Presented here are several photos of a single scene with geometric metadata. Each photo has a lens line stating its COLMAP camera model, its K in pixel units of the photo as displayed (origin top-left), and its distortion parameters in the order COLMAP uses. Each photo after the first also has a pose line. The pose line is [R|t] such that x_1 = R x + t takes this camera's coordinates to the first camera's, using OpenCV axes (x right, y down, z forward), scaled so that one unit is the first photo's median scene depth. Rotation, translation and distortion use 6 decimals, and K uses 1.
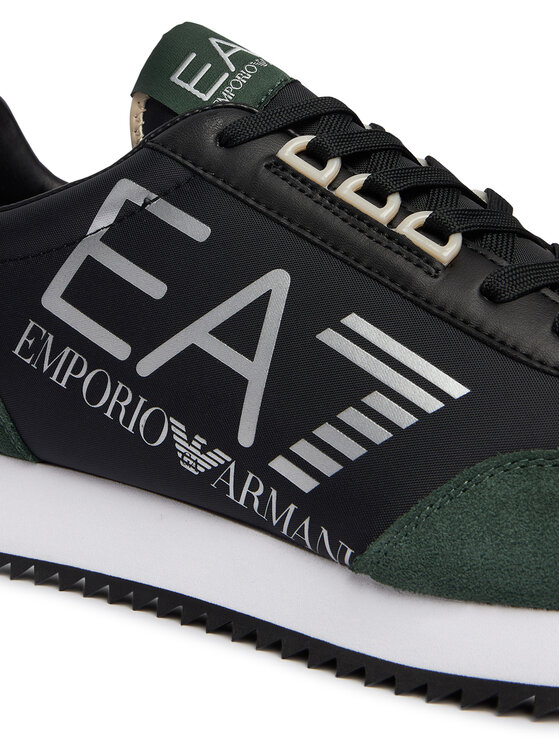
lens RADIAL K [[1443.8, 0, 276.6], [0, 1443.8, 366.2], [0, 0, 1]] dist [-0.020169, 0.000000]
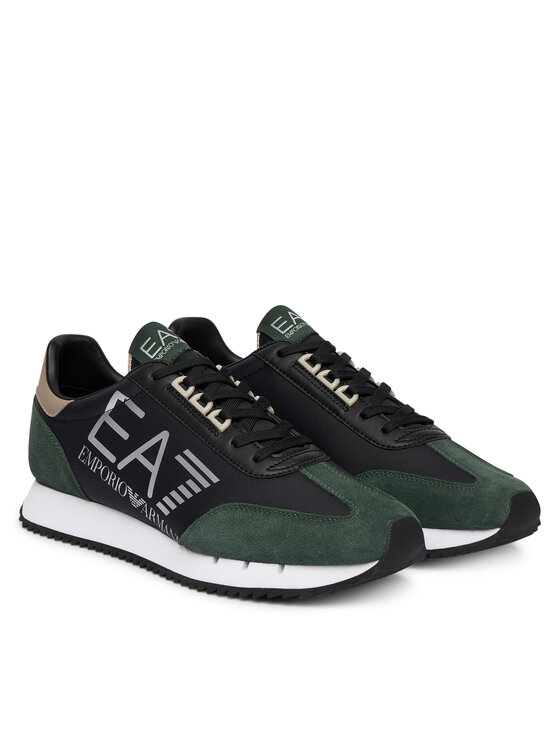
lens RADIAL K [[1514.9, 0, 280.5], [0, 1514.9, 374.4], [0, 0, 1]] dist [-0.071568, 0.000000]
pose [[0.975241, 0.006180, -0.221060, 0.807672], [-0.006890, 0.999973, -0.002441, -0.162902], [0.221039, 0.003903, 0.975257, -1.632280]]
